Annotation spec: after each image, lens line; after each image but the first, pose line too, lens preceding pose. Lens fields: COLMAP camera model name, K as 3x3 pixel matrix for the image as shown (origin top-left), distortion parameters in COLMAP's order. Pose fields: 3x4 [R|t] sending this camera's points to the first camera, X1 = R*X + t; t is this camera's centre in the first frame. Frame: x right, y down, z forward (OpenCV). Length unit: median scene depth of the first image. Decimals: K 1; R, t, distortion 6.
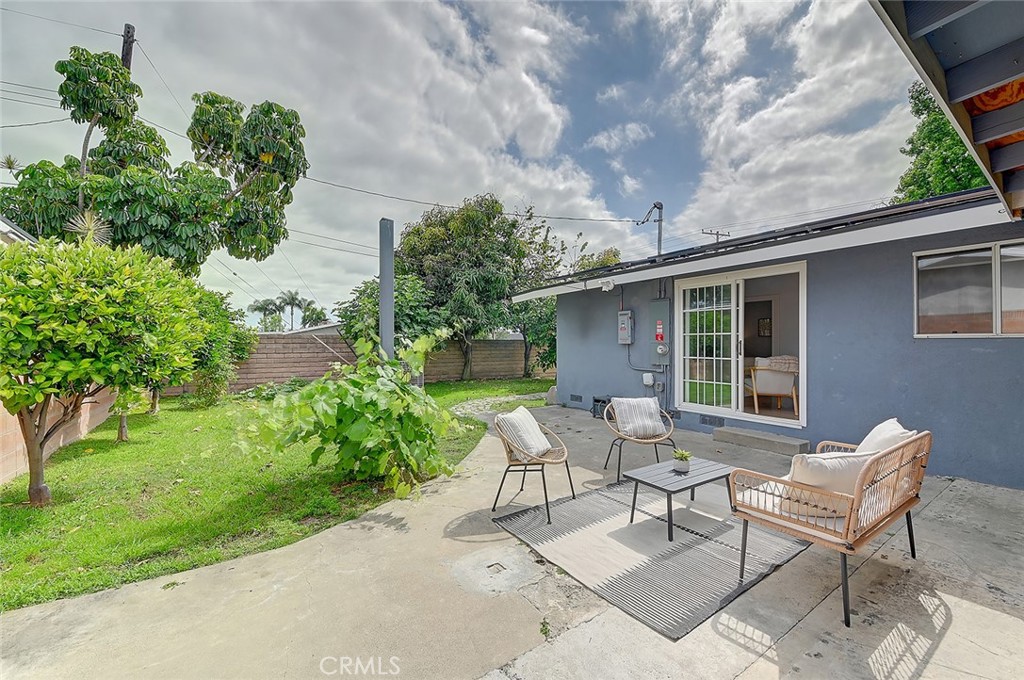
lens RADIAL K [[405.4, 0, 512.0], [0, 405.4, 340.0], [0, 0, 1]] dist [0.000552, -0.000017]
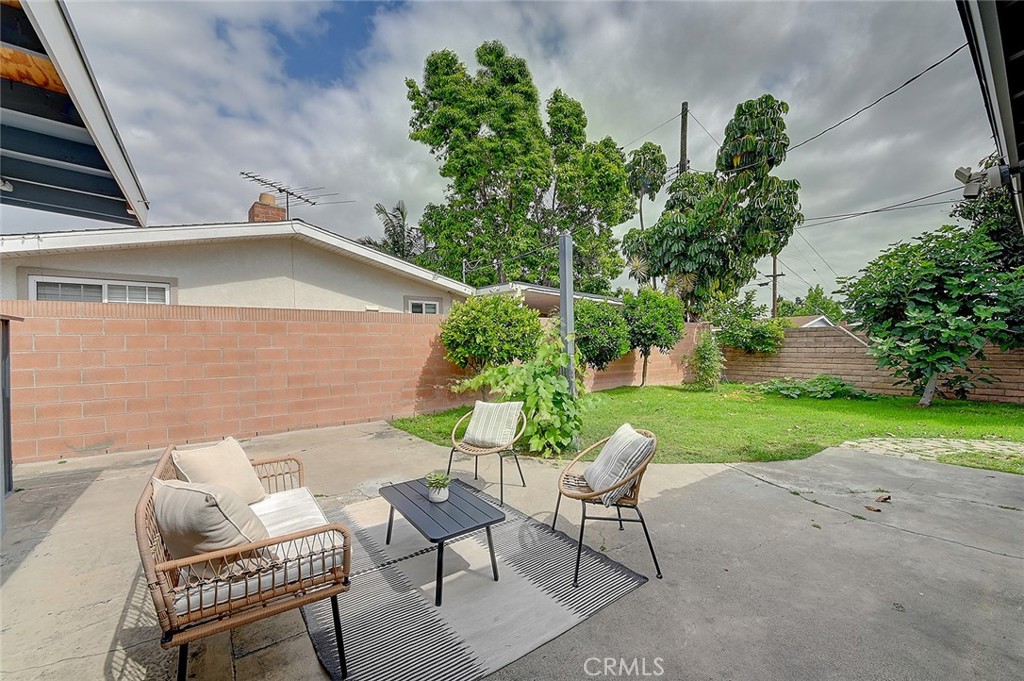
lens RADIAL K [[405.4, 0, 512.0], [0, 405.4, 340.5], [0, 0, 1]] dist [0.000552, -0.000017]
pose [[0.049710, -0.002844, -0.998760, 1.017776], [0.019749, 0.999803, -0.001864, 0.018595], [0.998568, -0.019632, 0.049756, 0.938794]]
